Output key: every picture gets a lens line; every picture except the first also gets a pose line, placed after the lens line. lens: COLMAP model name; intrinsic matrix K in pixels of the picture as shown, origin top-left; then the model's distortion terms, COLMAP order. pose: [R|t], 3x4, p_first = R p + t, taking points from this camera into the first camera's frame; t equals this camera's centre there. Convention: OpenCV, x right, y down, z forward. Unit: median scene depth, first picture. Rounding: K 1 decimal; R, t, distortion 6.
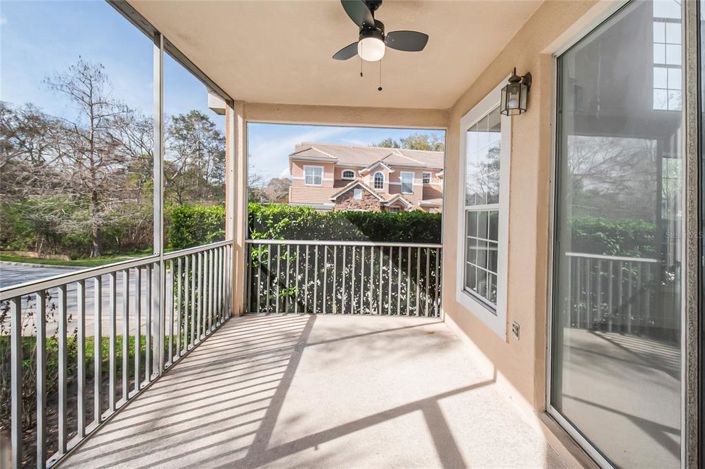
lens RADIAL K [[316.2, 0, 352.5], [0, 316.2, 234.5], [0, 0, 1]] dist [-0.000825, -0.000010]
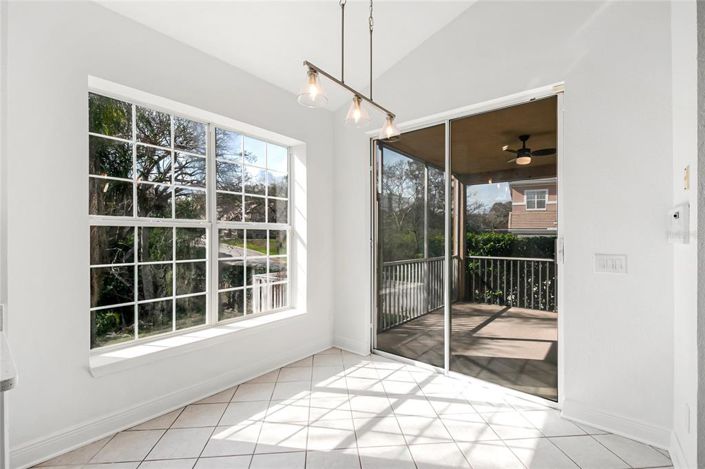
lens RADIAL K [[316.2, 0, 352.5], [0, 316.2, 234.5], [0, 0, 1]] dist [-0.000825, -0.000010]
pose [[0.781014, -0.021548, -0.624142, 0.211253], [-0.027976, 0.997194, -0.069435, 0.034016], [0.623887, 0.071691, 0.778220, -0.587887]]
